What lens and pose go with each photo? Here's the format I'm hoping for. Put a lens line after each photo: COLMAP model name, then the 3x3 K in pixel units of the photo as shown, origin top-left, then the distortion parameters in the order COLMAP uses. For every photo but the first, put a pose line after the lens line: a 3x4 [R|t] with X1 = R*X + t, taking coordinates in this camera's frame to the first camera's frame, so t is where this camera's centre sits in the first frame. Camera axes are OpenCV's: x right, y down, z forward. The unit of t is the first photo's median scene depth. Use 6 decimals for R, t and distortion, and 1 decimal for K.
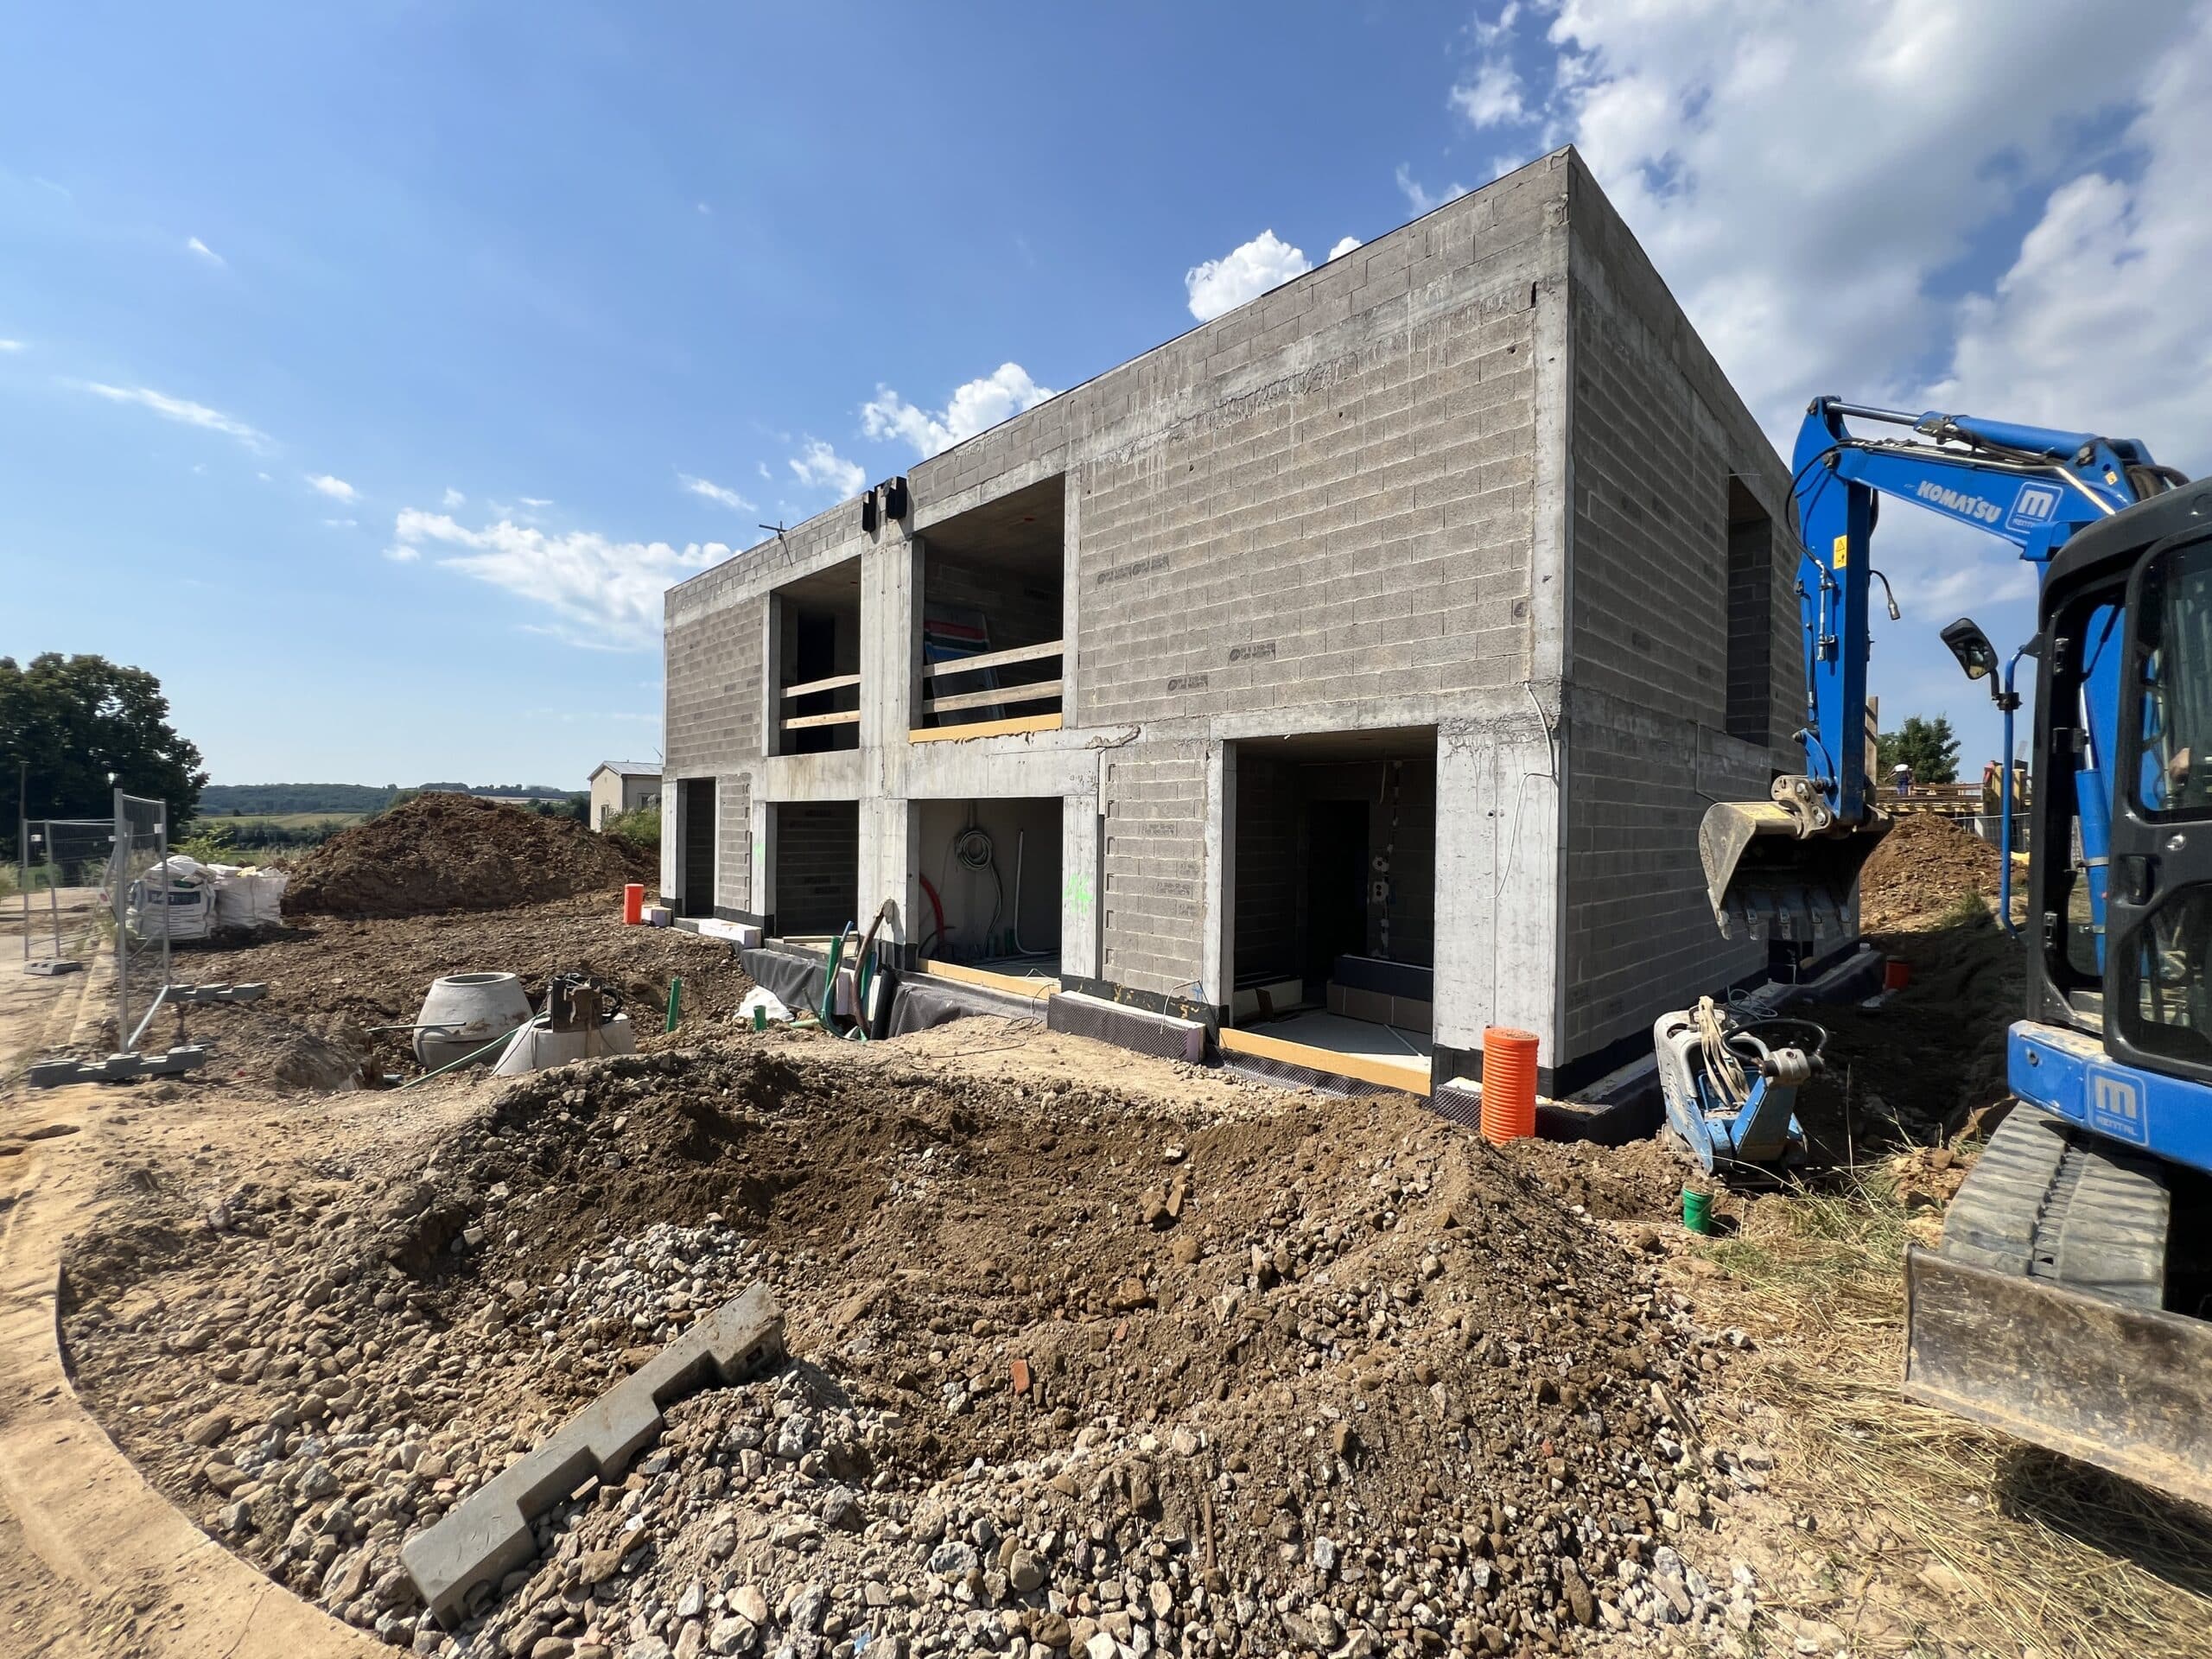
lens RADIAL K [[899.4, 0, 1112.9], [0, 899.4, 819.6], [0, 0, 1]] dist [0.002060, -0.000268]
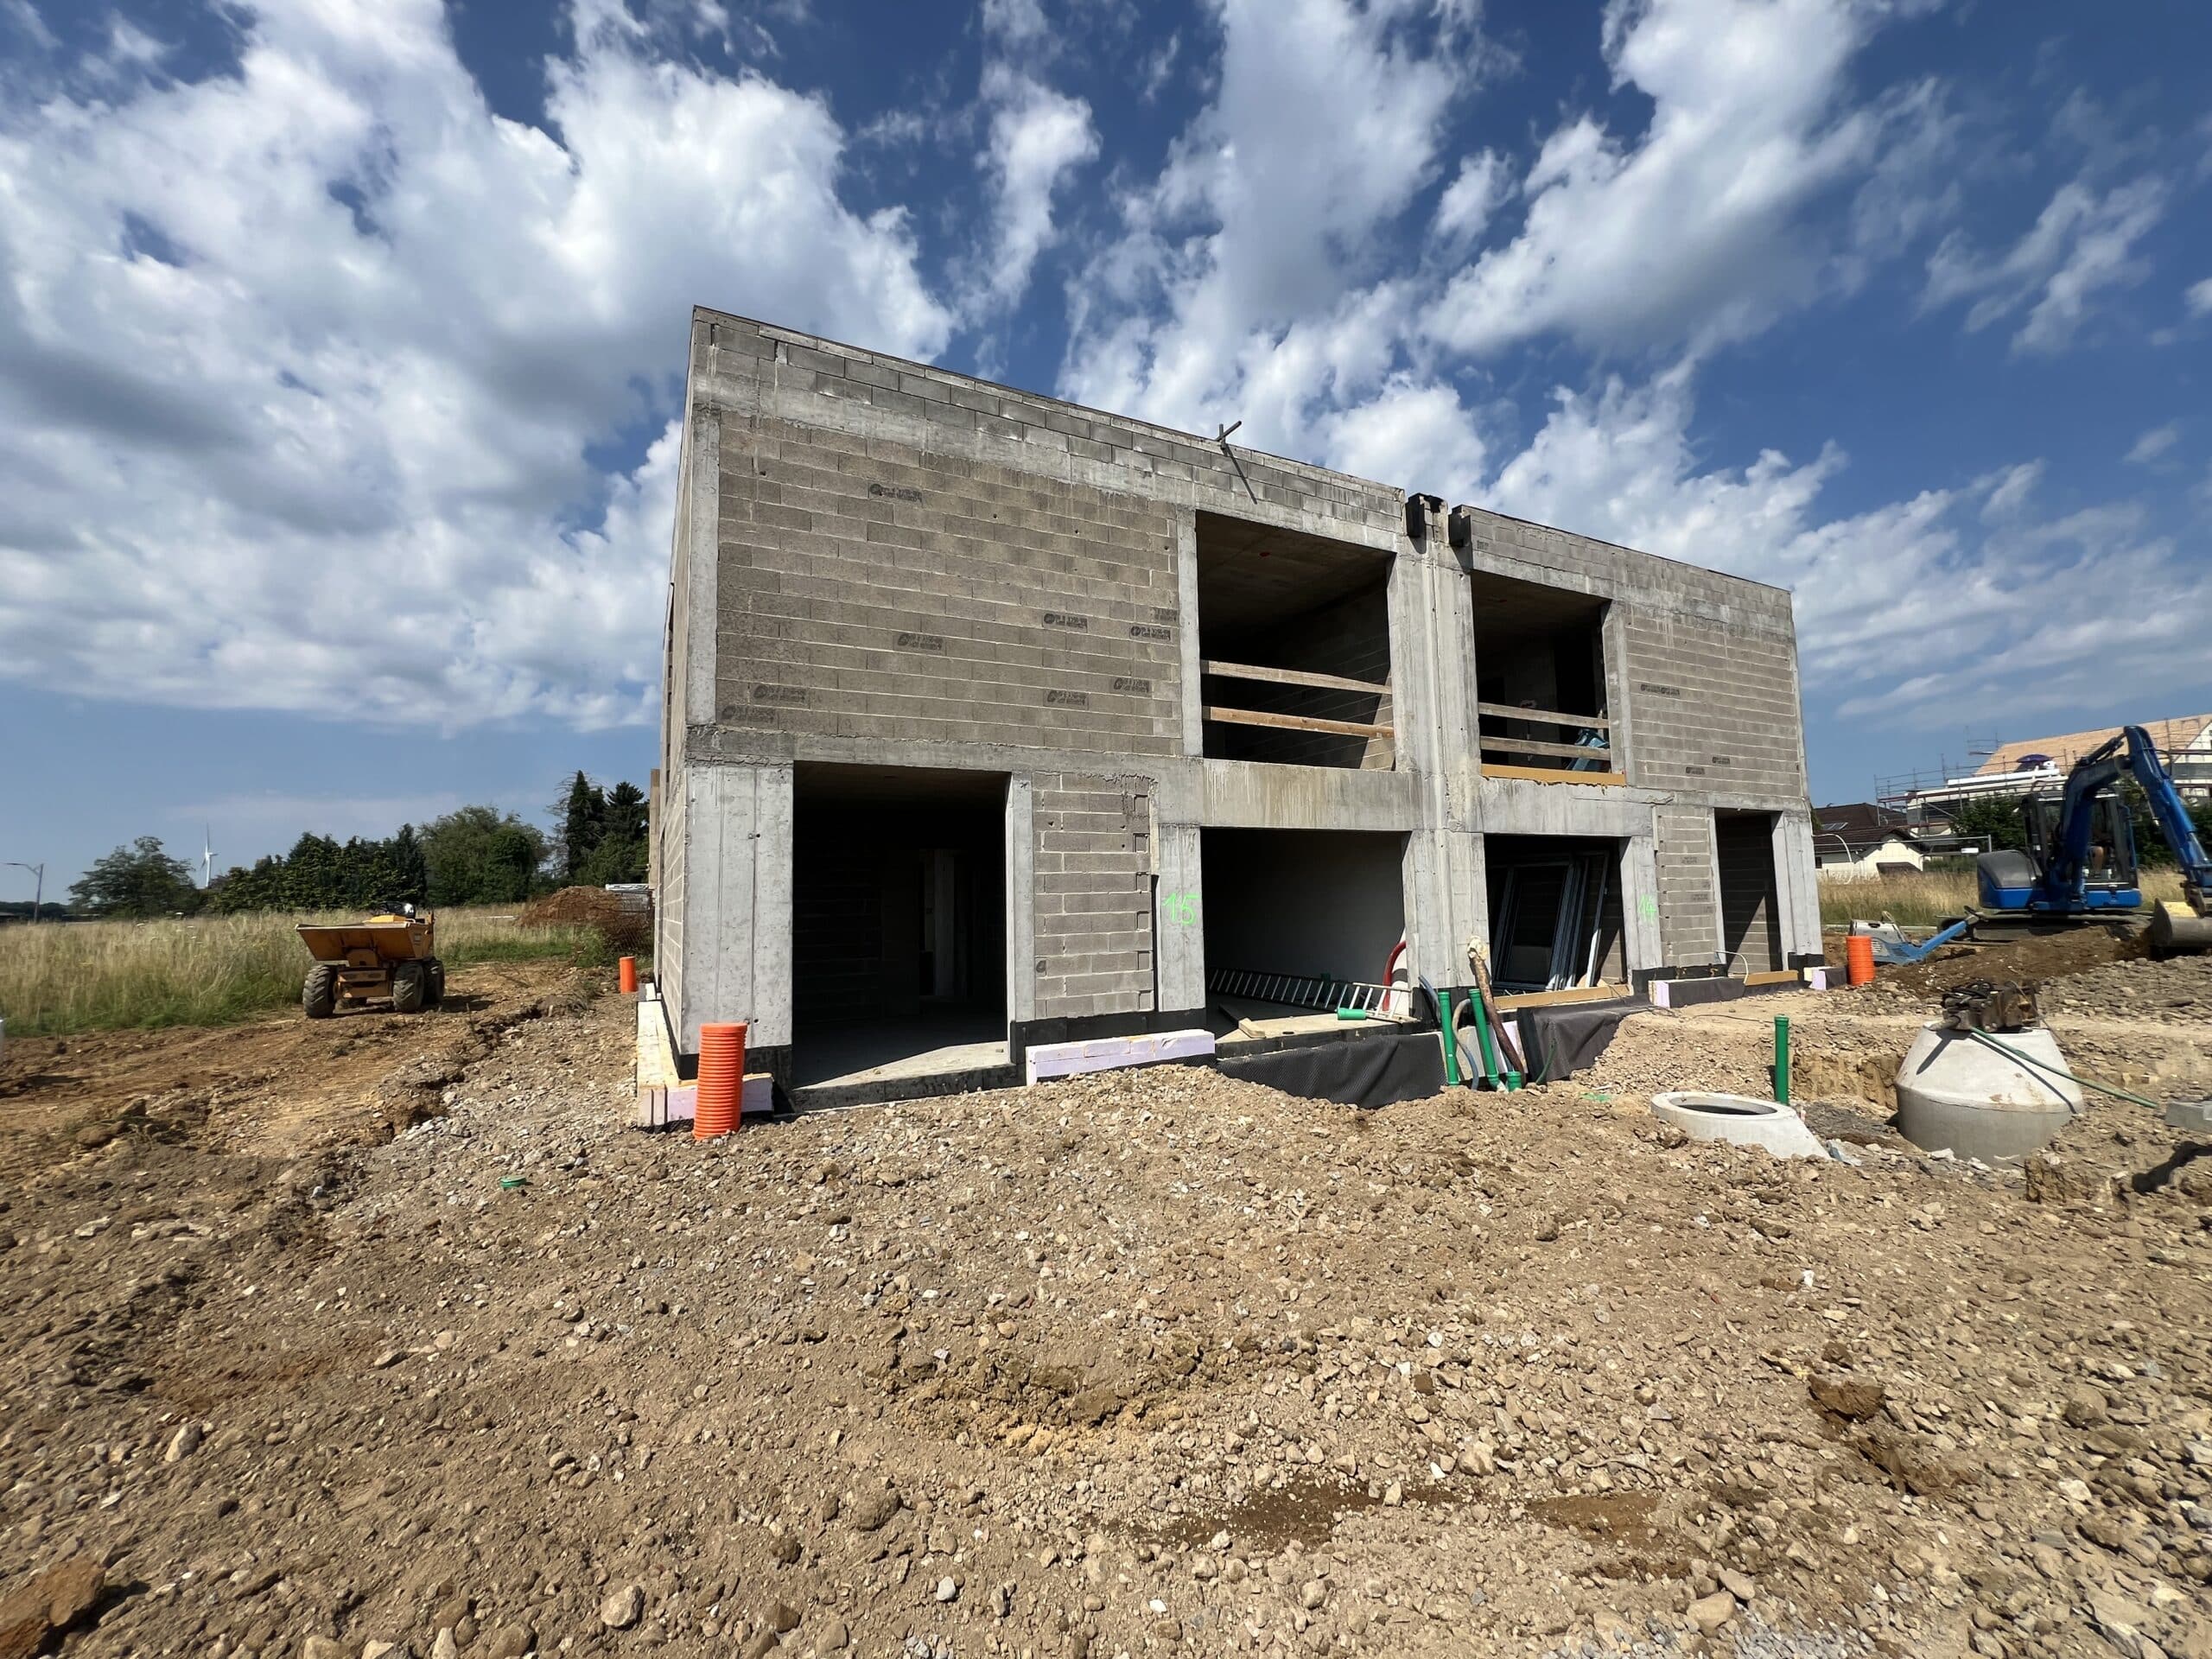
lens RADIAL K [[899.4, 0, 1112.9], [0, 899.4, 819.6], [0, 0, 1]] dist [0.002060, -0.000268]
pose [[0.291434, 0.064797, 0.954394, -1.762510], [0.019914, 0.997076, -0.073776, 0.036398], [-0.956383, 0.040507, 0.289292, 1.519689]]
